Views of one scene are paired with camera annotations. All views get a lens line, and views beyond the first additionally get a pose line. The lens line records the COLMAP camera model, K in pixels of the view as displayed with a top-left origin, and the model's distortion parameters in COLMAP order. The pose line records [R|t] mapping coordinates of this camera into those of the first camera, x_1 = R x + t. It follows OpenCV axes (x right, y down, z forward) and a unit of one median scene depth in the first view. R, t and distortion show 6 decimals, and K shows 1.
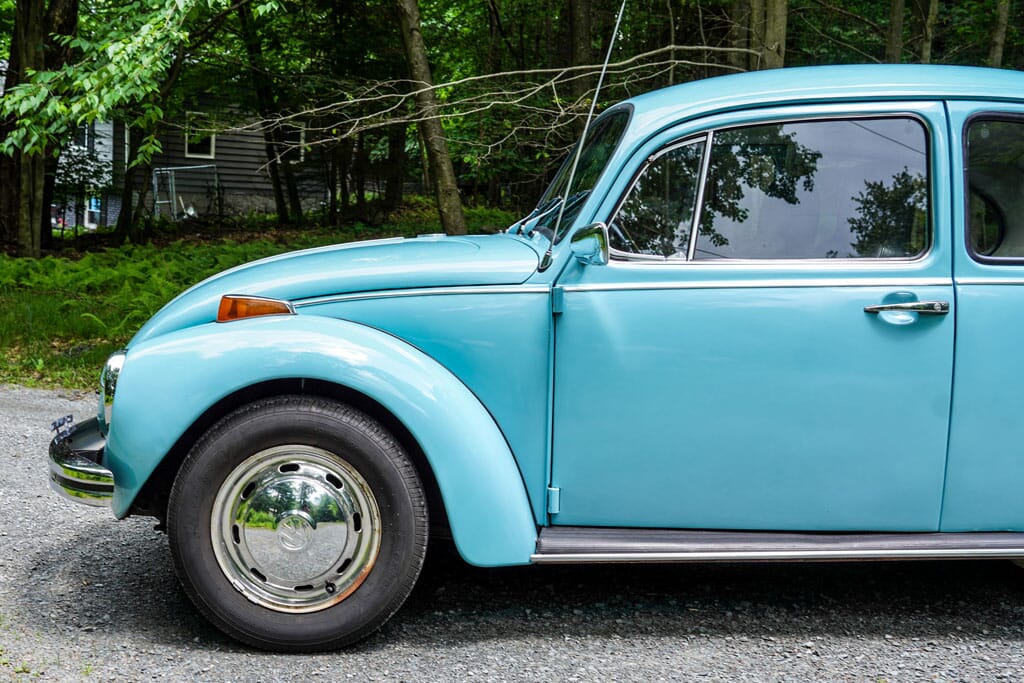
lens RADIAL K [[911.3, 0, 510.2], [0, 911.3, 349.6], [0, 0, 1]] dist [0.014195, 0.012079]
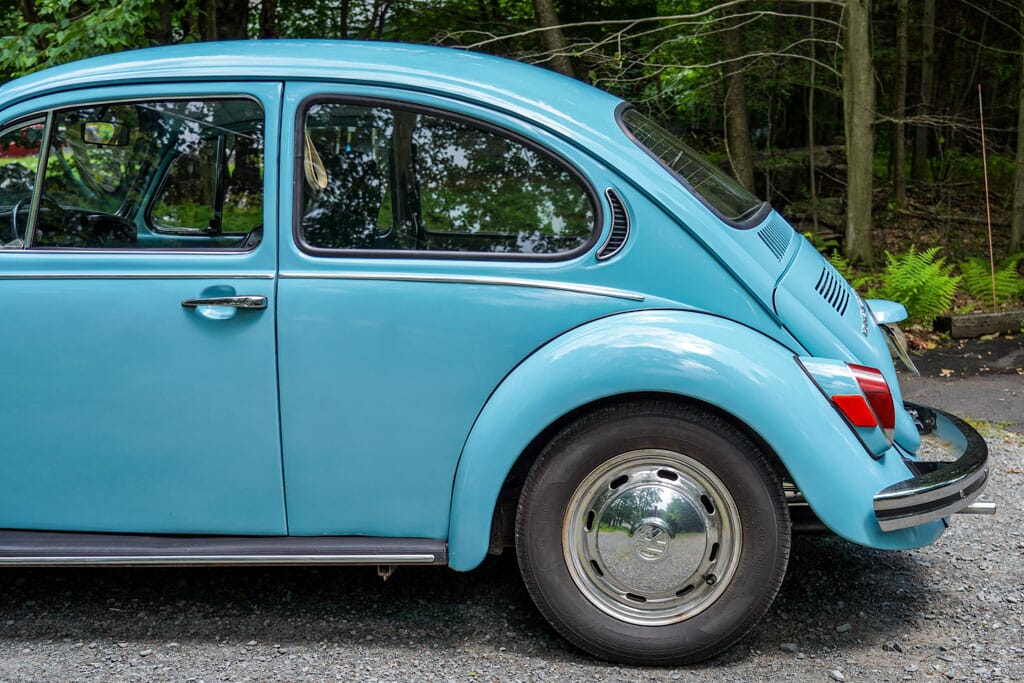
lens RADIAL K [[911.3, 0, 512.4], [0, 911.3, 336.1], [0, 0, 1]] dist [0.014195, 0.012079]
pose [[0.999823, 0.008060, -0.016974, 0.720016], [-0.007574, 0.999565, 0.028489, -0.038236], [0.017196, -0.028355, 0.999450, 0.057452]]
